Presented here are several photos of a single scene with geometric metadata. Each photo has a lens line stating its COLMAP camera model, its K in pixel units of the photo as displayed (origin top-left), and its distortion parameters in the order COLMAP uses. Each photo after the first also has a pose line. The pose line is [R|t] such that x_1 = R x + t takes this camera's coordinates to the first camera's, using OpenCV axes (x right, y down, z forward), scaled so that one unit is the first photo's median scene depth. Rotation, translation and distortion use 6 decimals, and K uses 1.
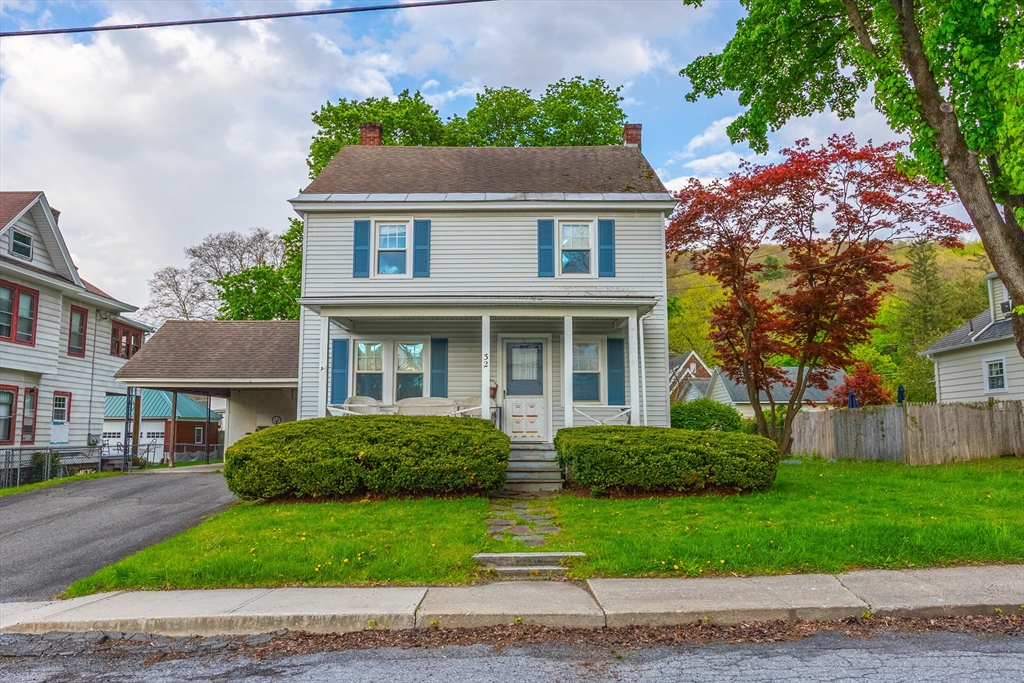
lens RADIAL K [[749.9, 0, 529.8], [0, 749.9, 342.8], [0, 0, 1]] dist [-0.041624, 0.050462]
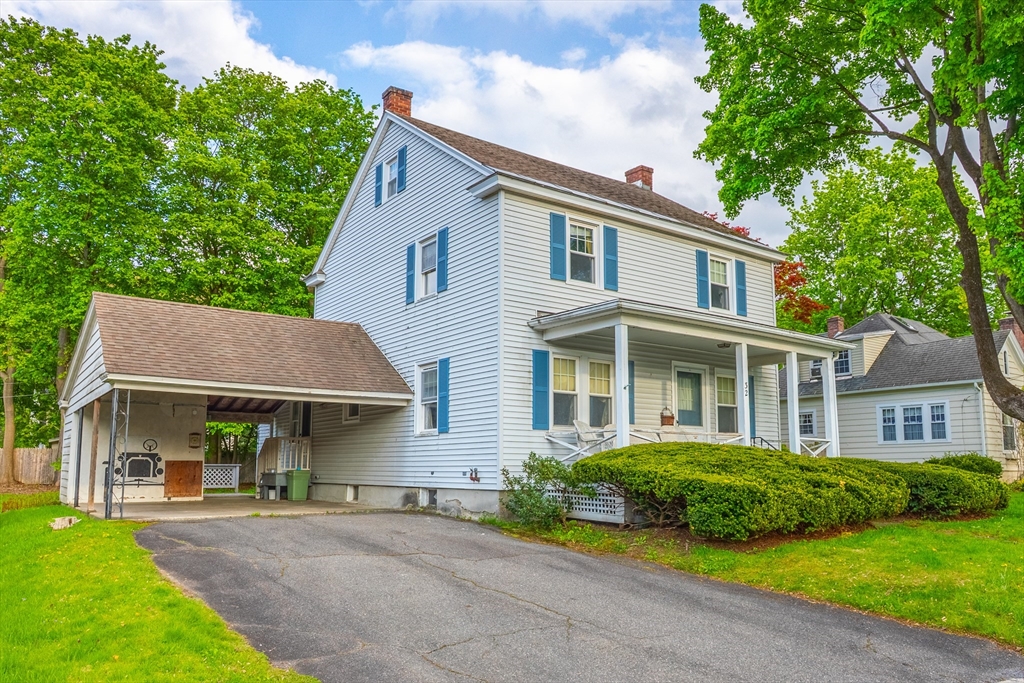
lens RADIAL K [[749.9, 0, 529.8], [0, 749.9, 342.8], [0, 0, 1]] dist [-0.041624, 0.050462]
pose [[0.810597, 0.103114, 0.576454, -0.731452], [-0.077176, 0.994600, -0.069388, 0.044539], [-0.580496, 0.011757, 0.814178, 0.325824]]
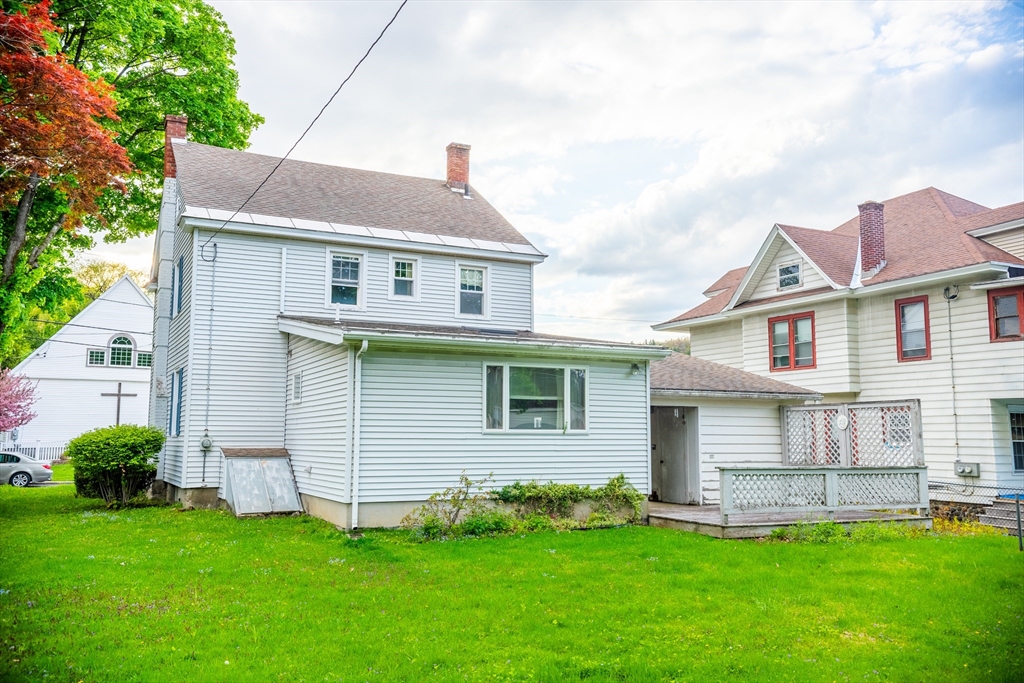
lens RADIAL K [[859.8, 0, 512.0], [0, 859.8, 341.5], [0, 0, 1]] dist [0.055960, 0.009386]
pose [[-0.900169, -0.041983, -0.433513, 0.277111], [0.058294, 0.974774, -0.215446, 0.278882], [0.431622, -0.219209, -0.875014, 2.639502]]
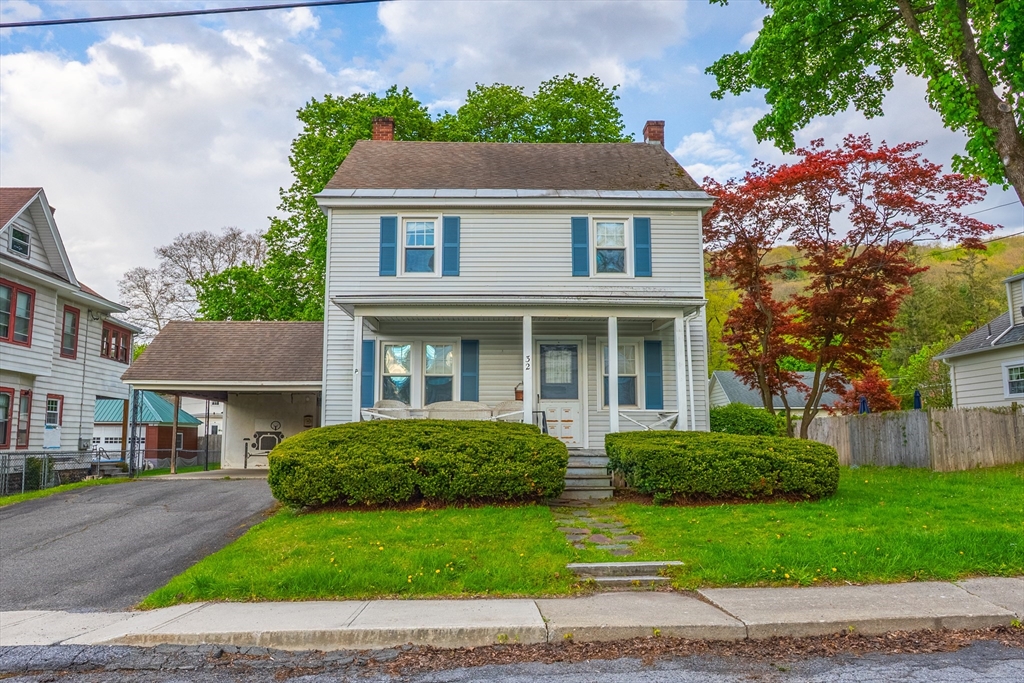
lens RADIAL K [[775.0, 0, 512.5], [0, 775.0, 332.2], [0, 0, 1]] dist [-0.084768, 0.076271]
pose [[0.999870, 0.003584, 0.015733, -0.080705], [-0.003279, 0.999806, -0.019404, 0.003370], [-0.015800, 0.019350, 0.999688, 0.008390]]
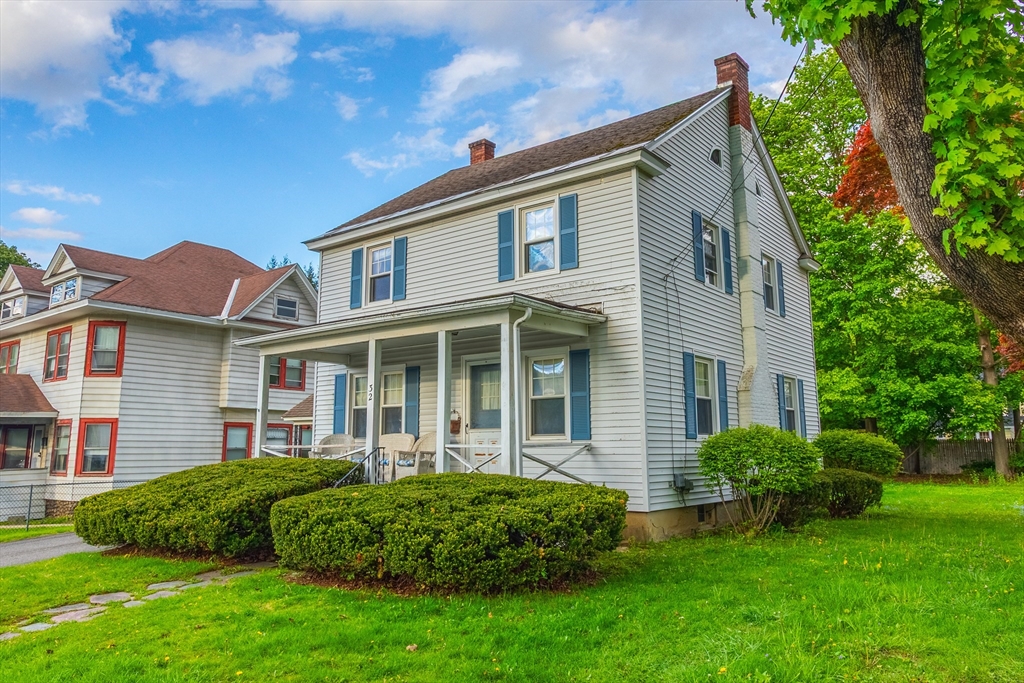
lens RADIAL K [[749.9, 0, 529.8], [0, 749.9, 342.8], [0, 0, 1]] dist [-0.041624, 0.050462]
pose [[0.791396, -0.089722, -0.604683, 0.524300], [0.076989, 0.995923, -0.047012, 0.018359], [0.606436, -0.009349, 0.795077, 0.370375]]
